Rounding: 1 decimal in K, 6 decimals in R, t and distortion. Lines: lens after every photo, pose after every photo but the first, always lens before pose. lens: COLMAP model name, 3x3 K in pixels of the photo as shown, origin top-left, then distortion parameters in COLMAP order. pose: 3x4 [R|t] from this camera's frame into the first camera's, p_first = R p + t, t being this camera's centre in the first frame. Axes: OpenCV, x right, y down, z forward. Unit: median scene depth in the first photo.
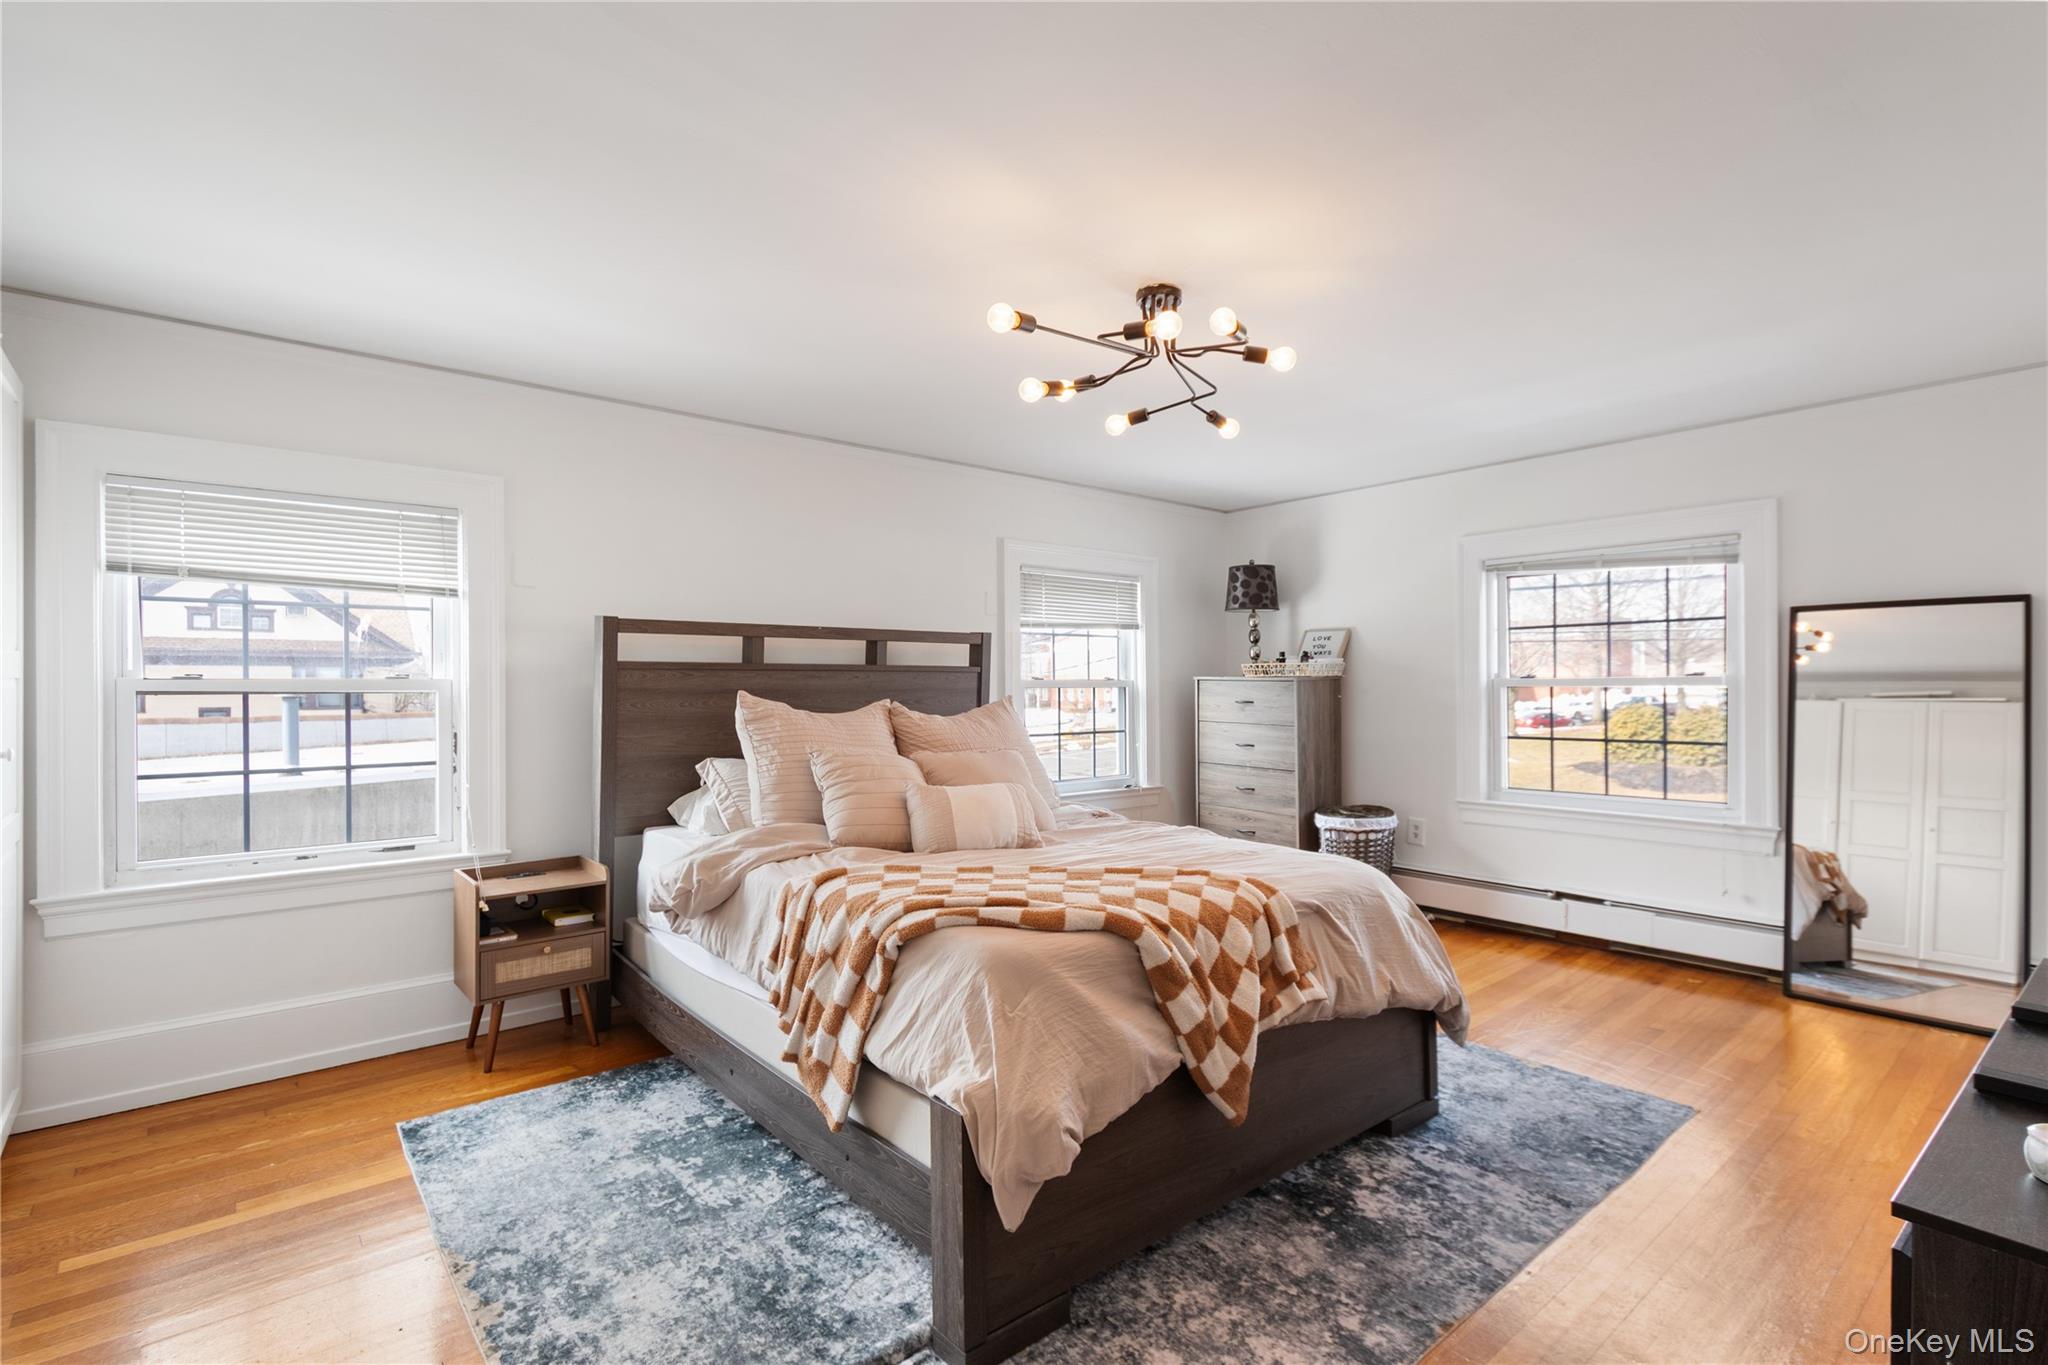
lens RADIAL K [[946.6, 0, 1021.9], [0, 946.6, 686.6], [0, 0, 1]] dist [0.005250, 0.000219]
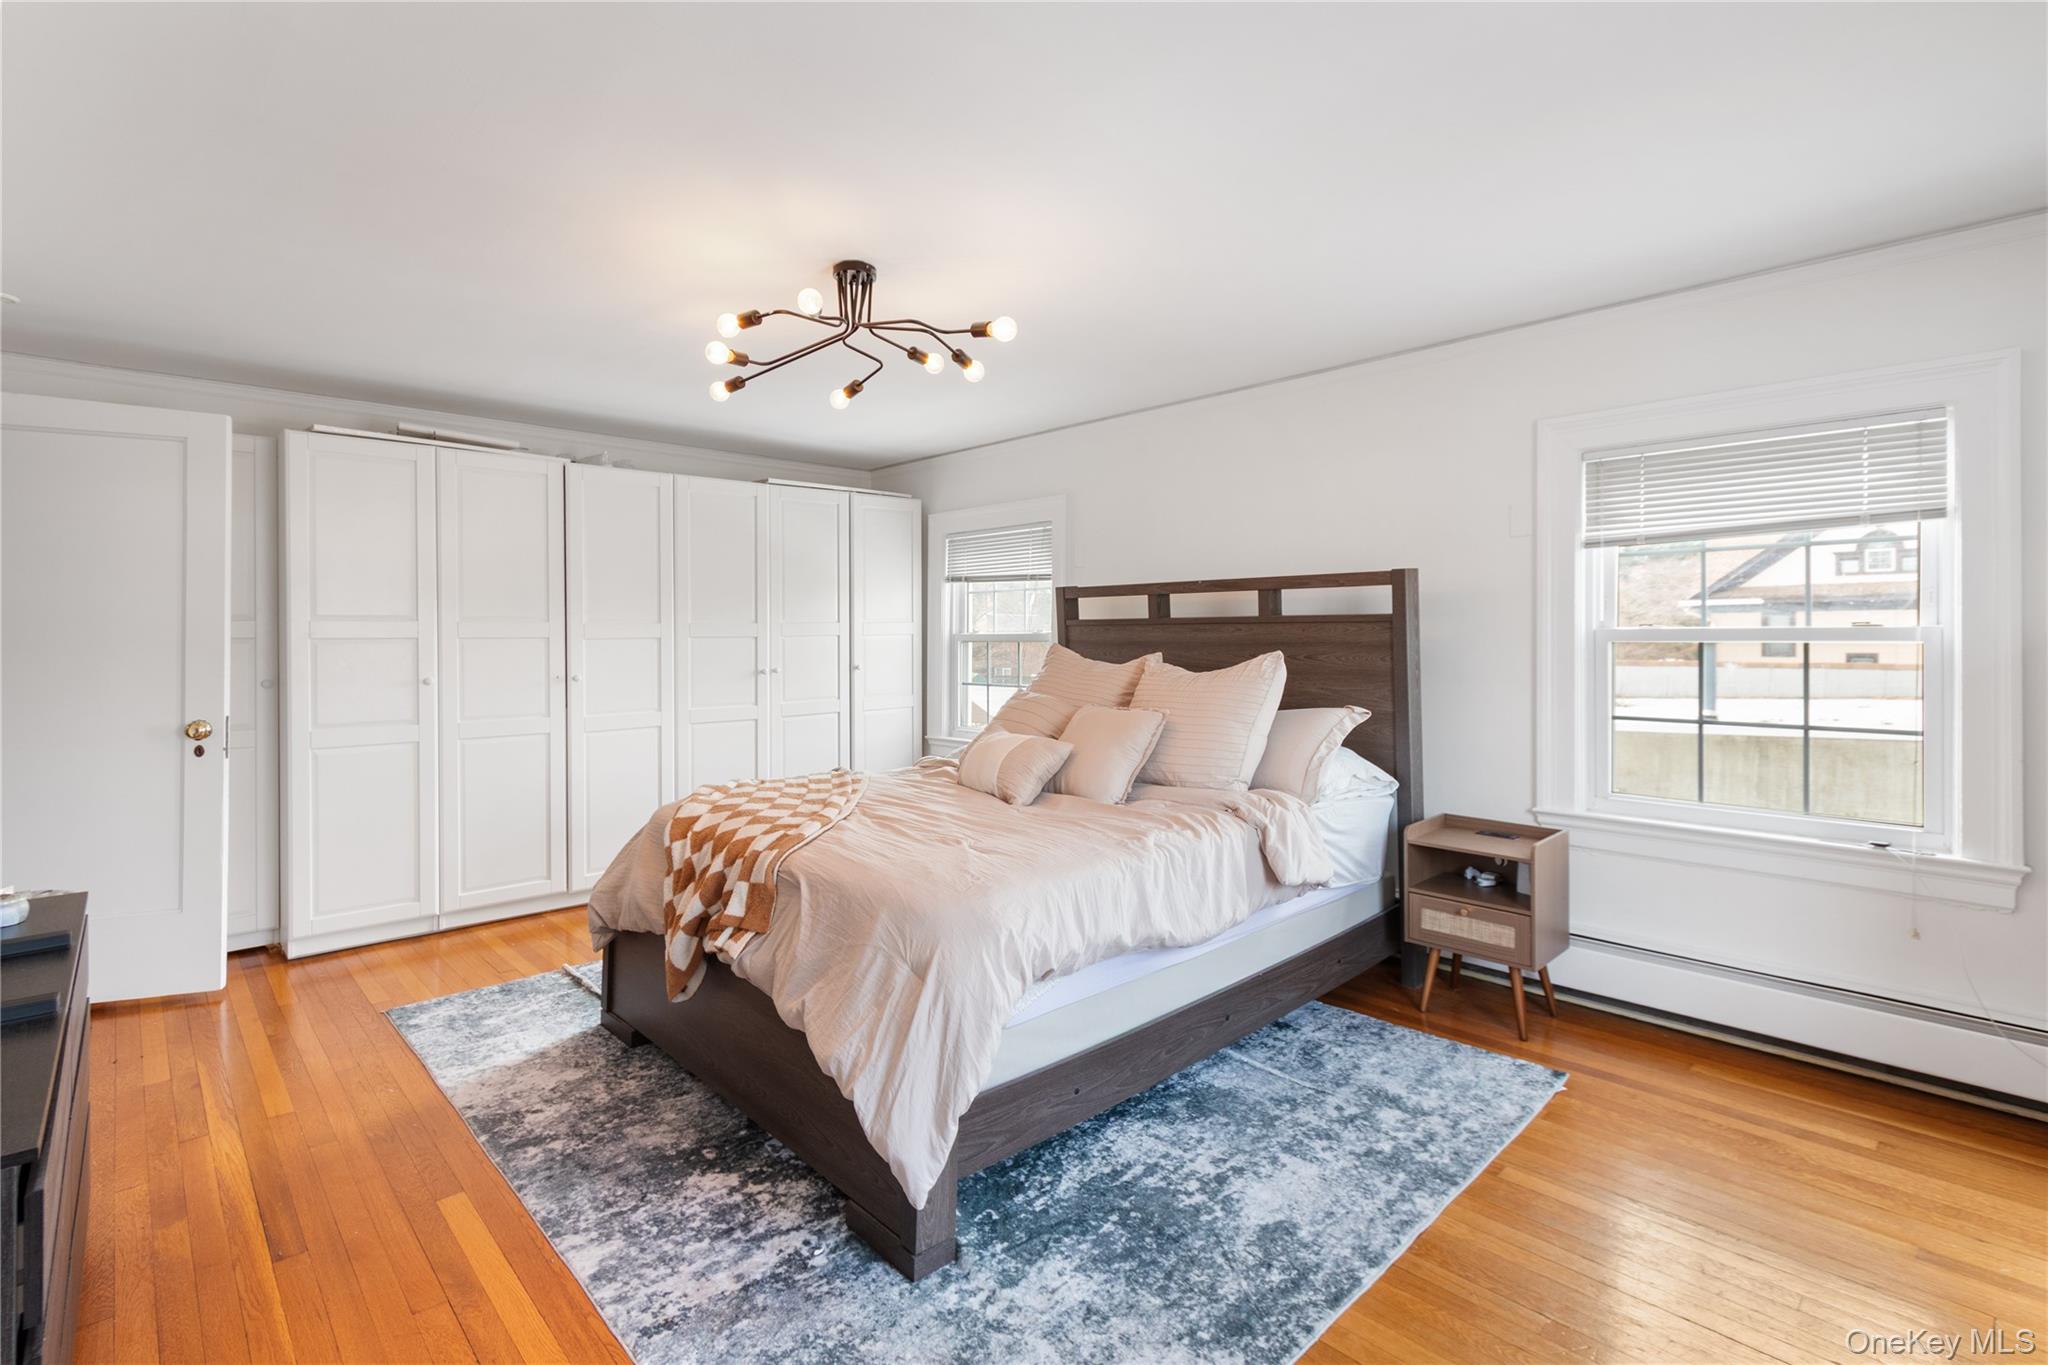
lens RADIAL K [[946.6, 0, 1016.6], [0, 946.6, 641.9], [0, 0, 1]] dist [0.005250, 0.000219]
pose [[0.070427, 0.008265, -0.997483, 1.043288], [0.002743, 0.999960, 0.008479, -0.008950], [0.997513, -0.003333, 0.070402, 0.963395]]
